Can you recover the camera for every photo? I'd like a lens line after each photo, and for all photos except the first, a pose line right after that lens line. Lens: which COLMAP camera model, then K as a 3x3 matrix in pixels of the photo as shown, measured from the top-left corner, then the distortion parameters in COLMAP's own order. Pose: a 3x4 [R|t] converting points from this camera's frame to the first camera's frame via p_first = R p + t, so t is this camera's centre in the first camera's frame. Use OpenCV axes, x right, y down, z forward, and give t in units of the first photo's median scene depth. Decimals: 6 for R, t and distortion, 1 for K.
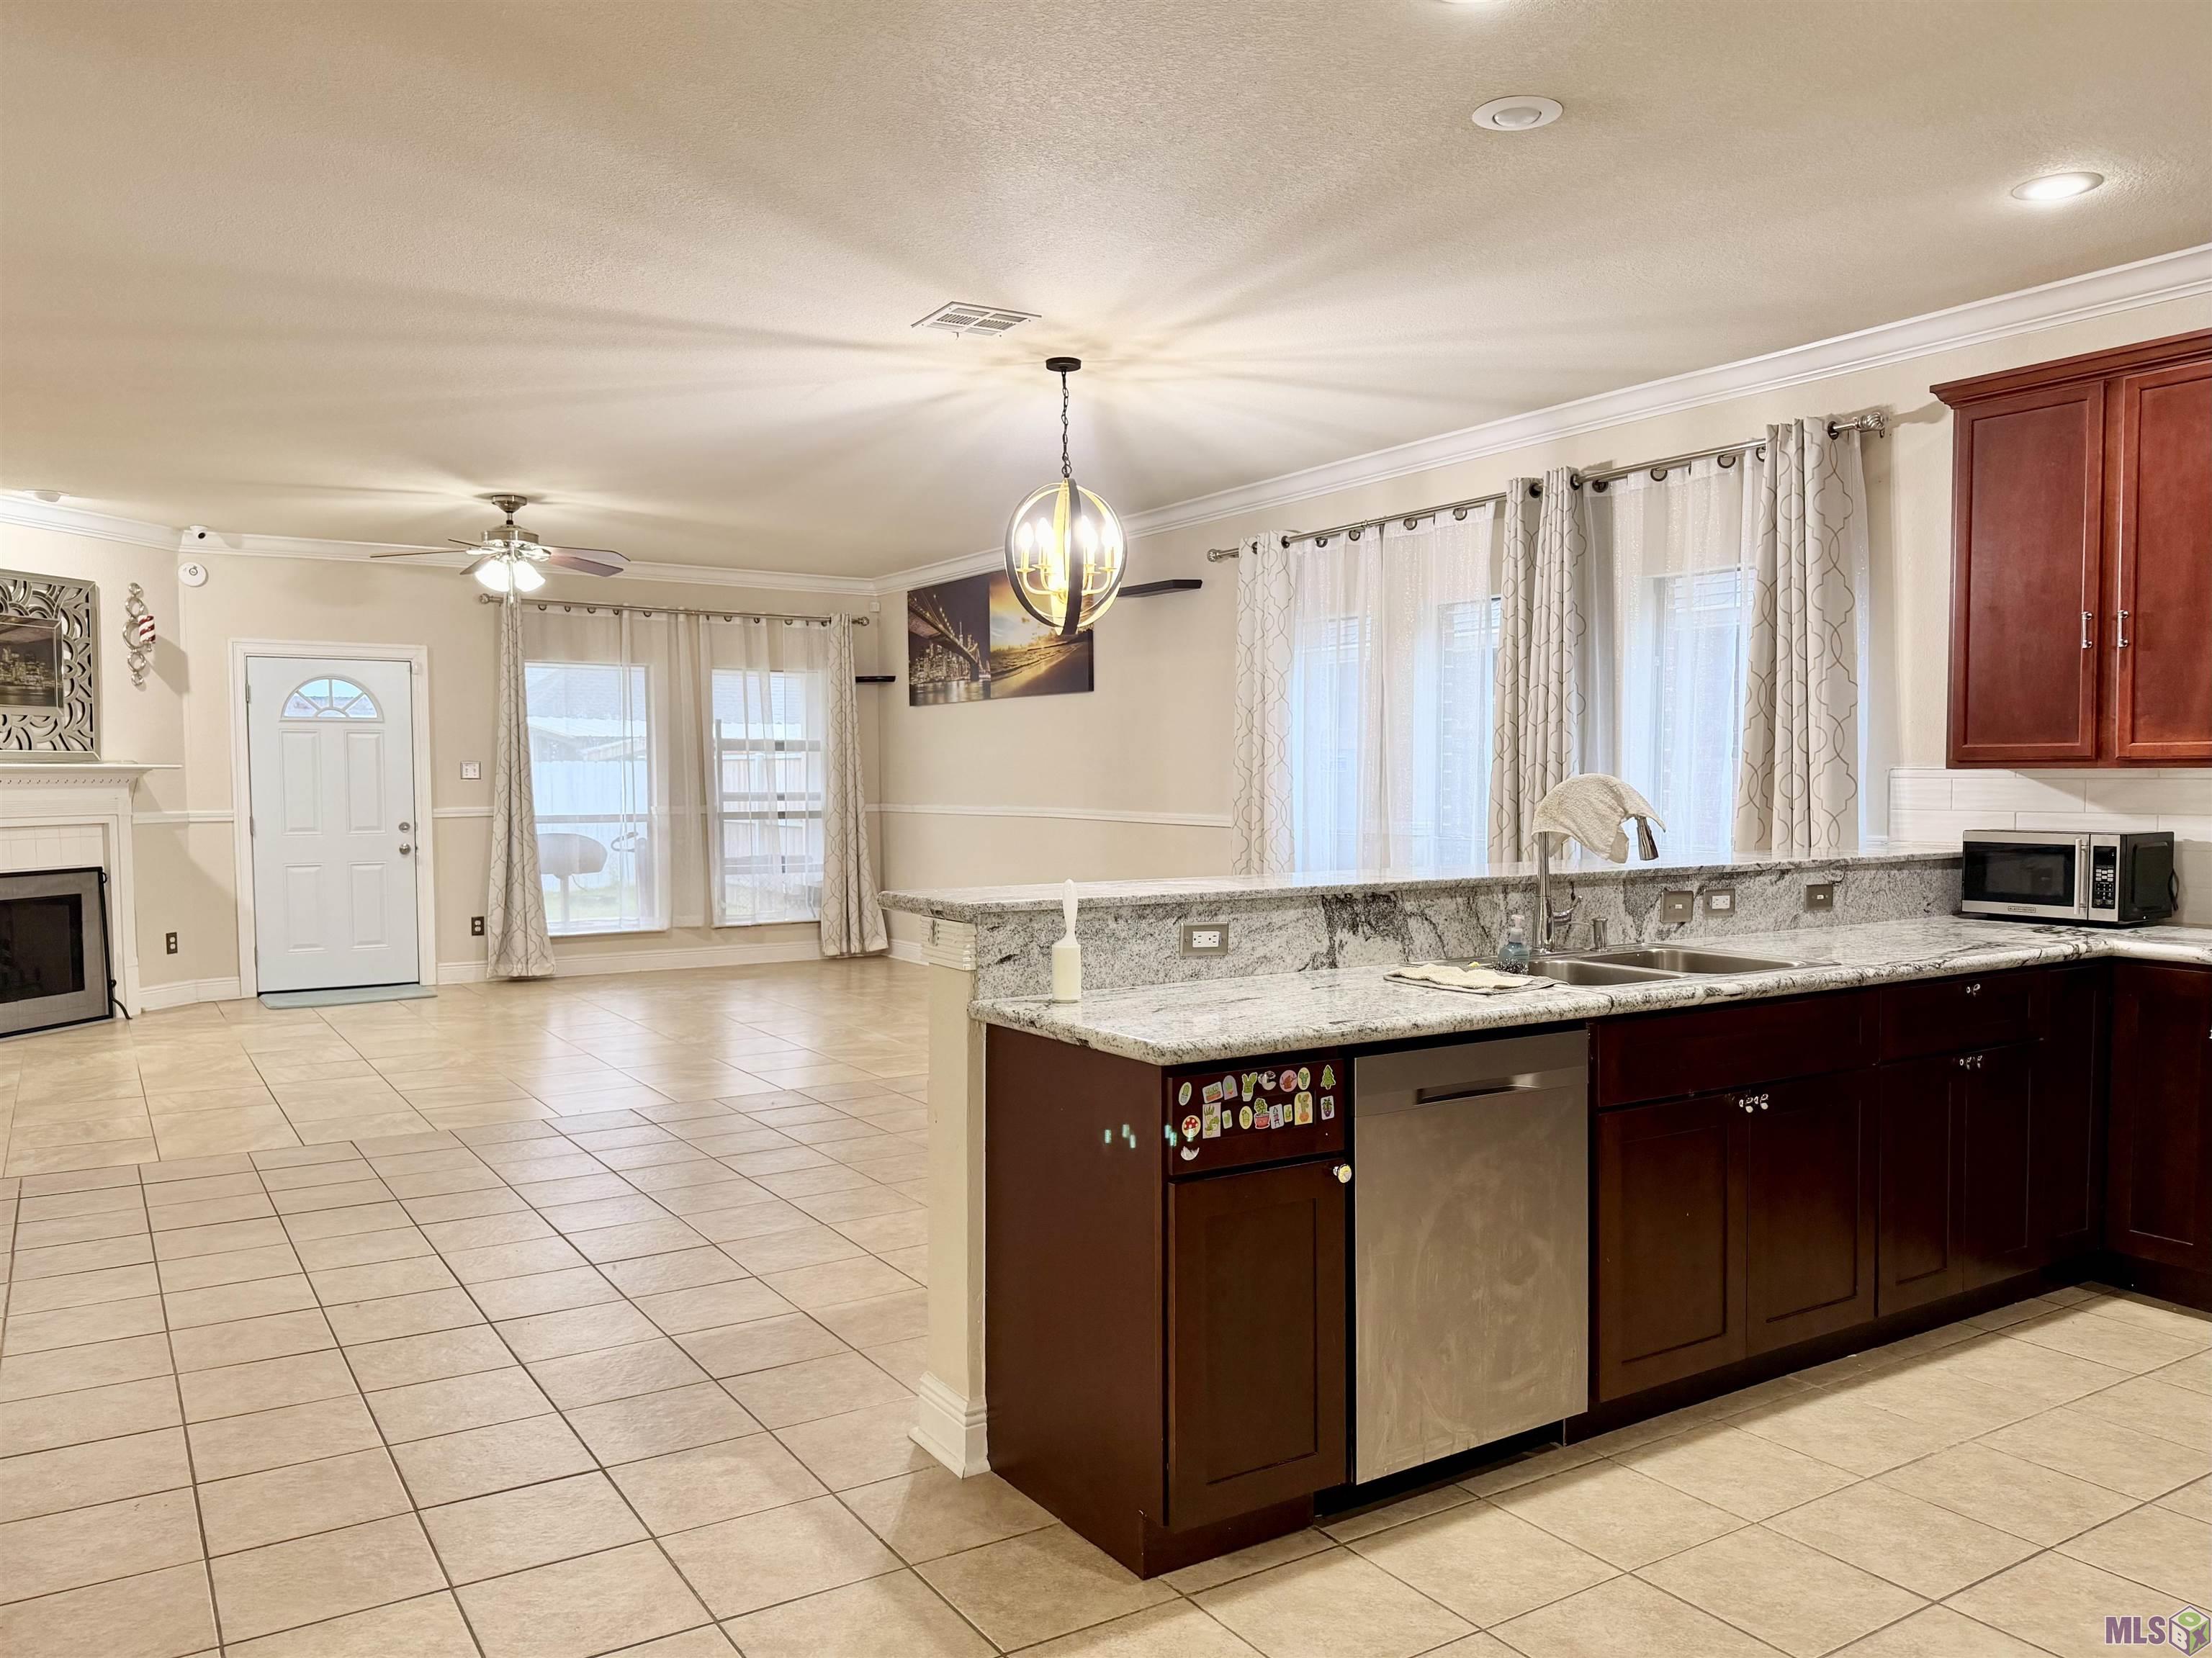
lens RADIAL K [[1662.5, 0, 1106.0], [0, 1662.5, 829.0], [0, 0, 1]] dist [0.000232, 0.003040]
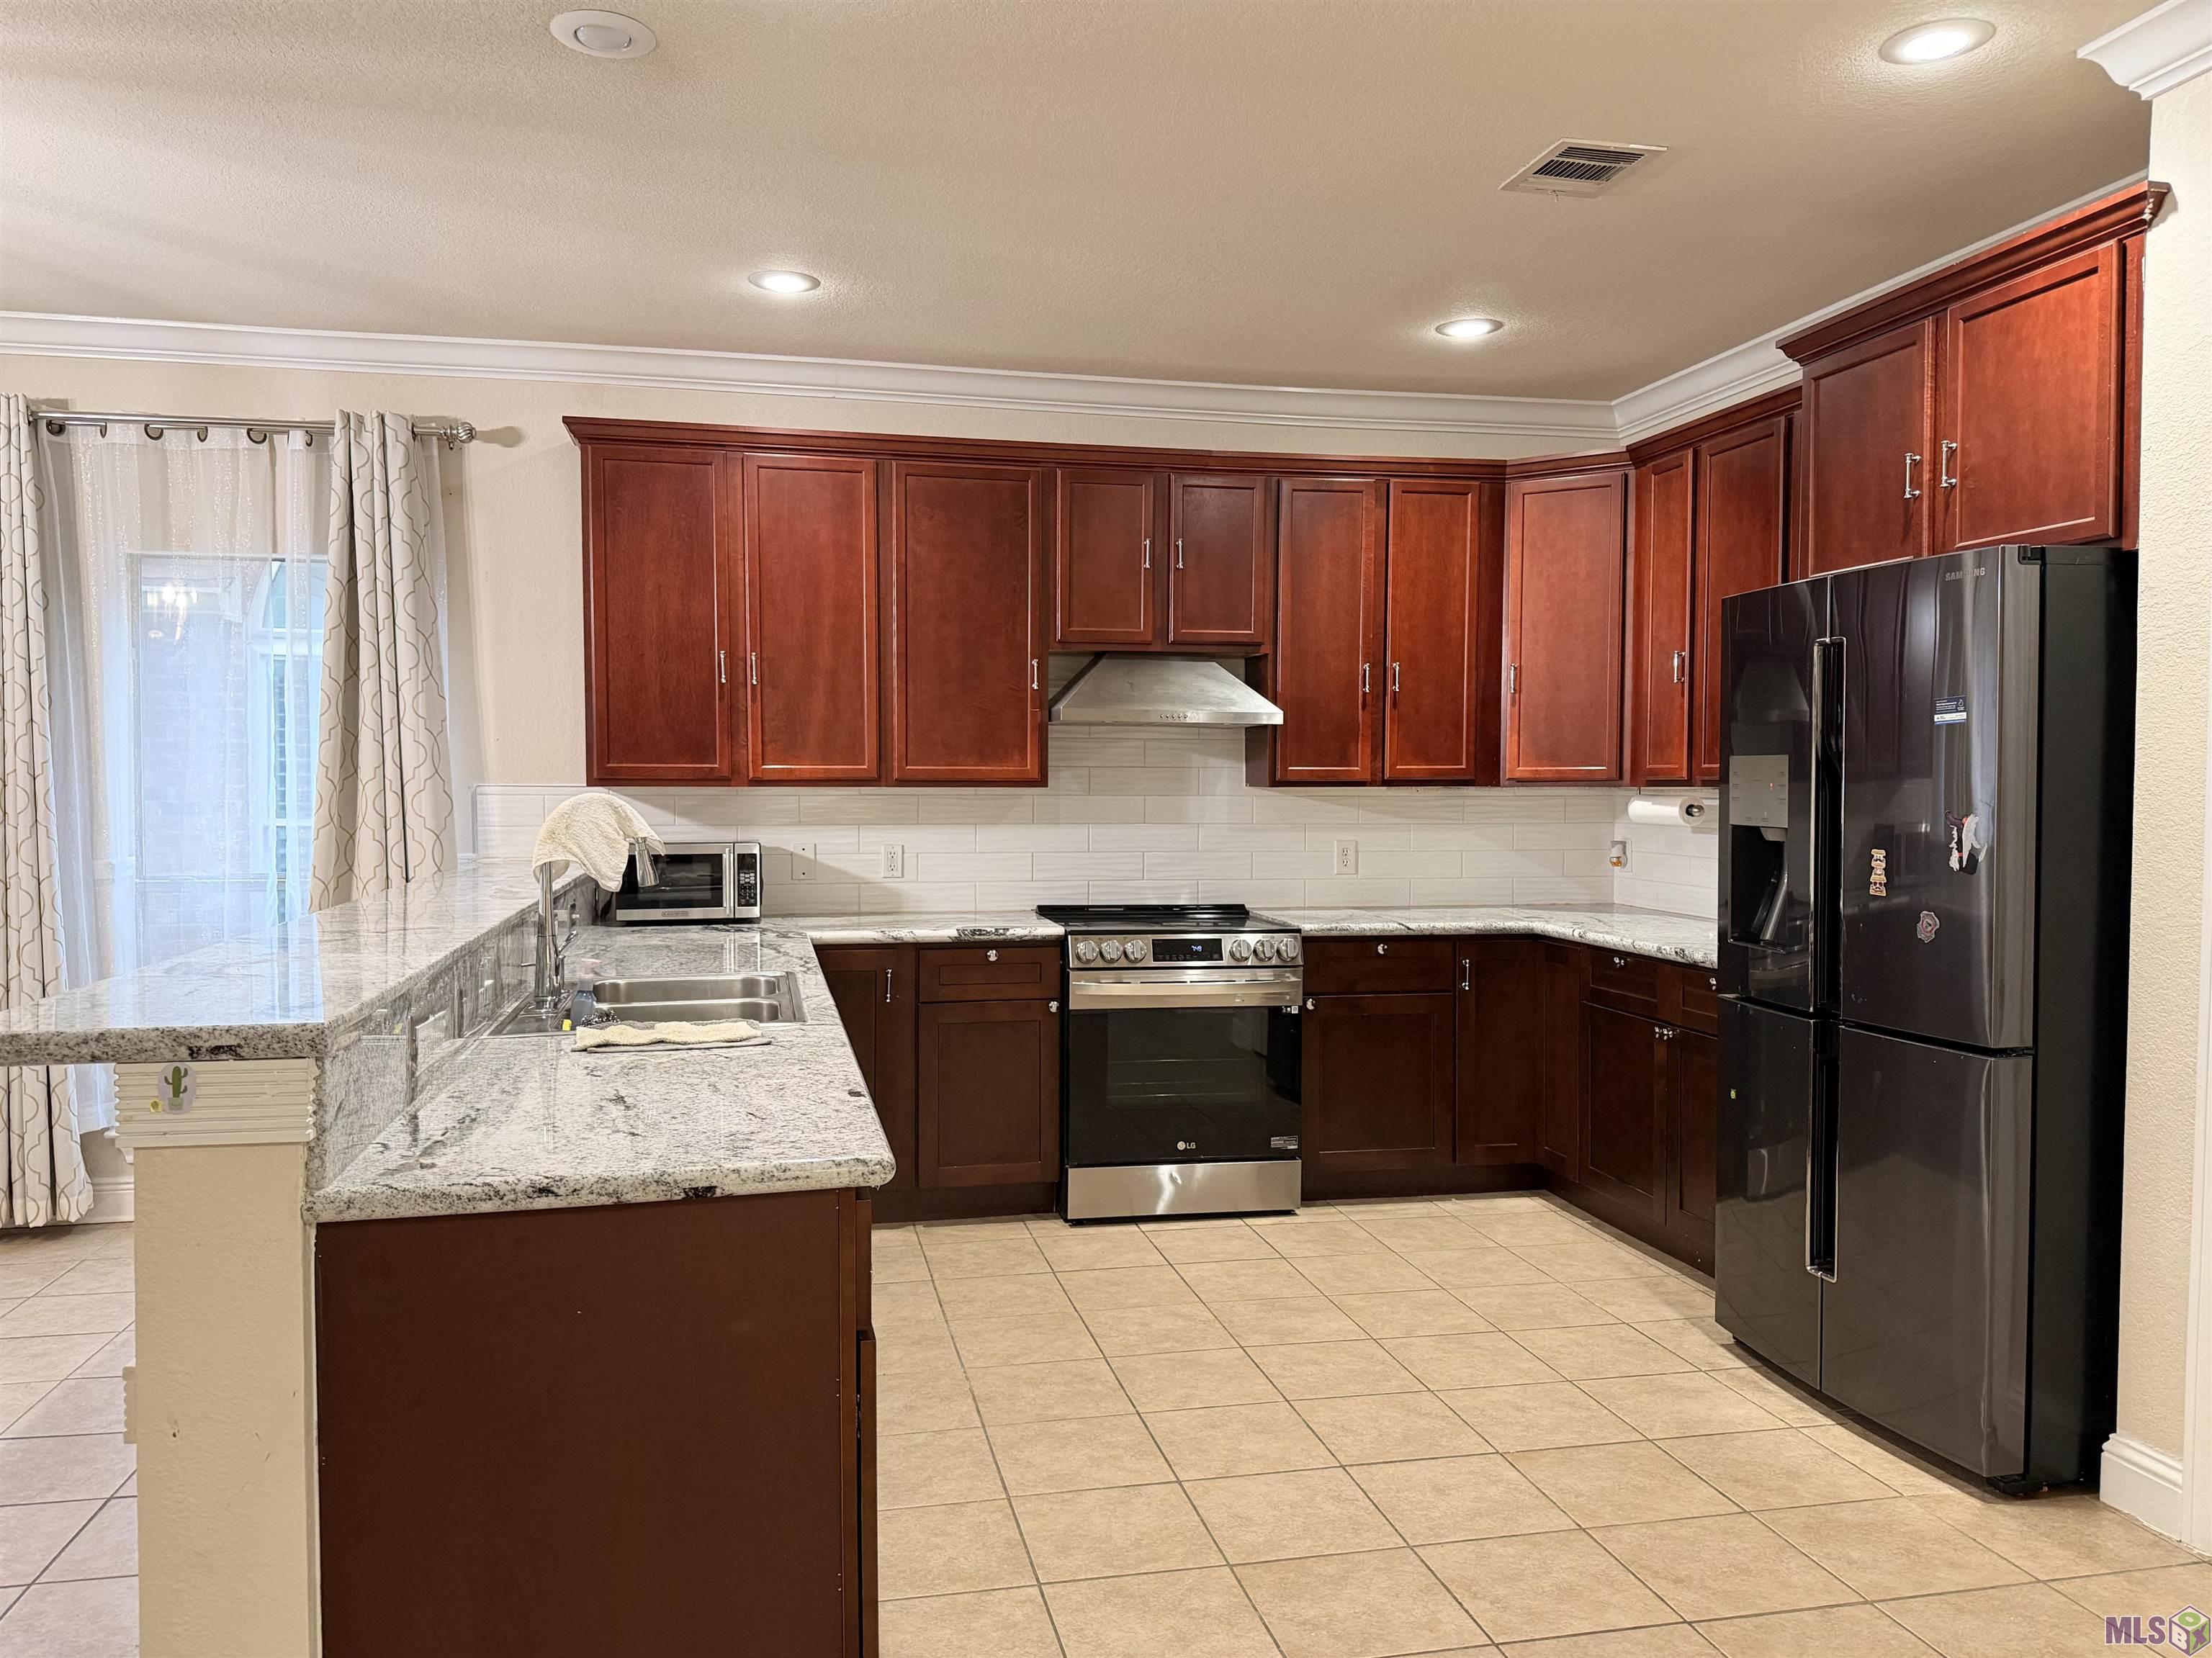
lens RADIAL K [[1579.3, 0, 1106.0], [0, 1579.3, 829.0], [0, 0, 1]] dist [0.058143, -0.087659]
pose [[0.349944, -0.023560, 0.936474, -0.347698], [0.027070, 0.999521, 0.015031, -0.016911], [-0.936380, 0.020090, 0.350414, 0.371940]]
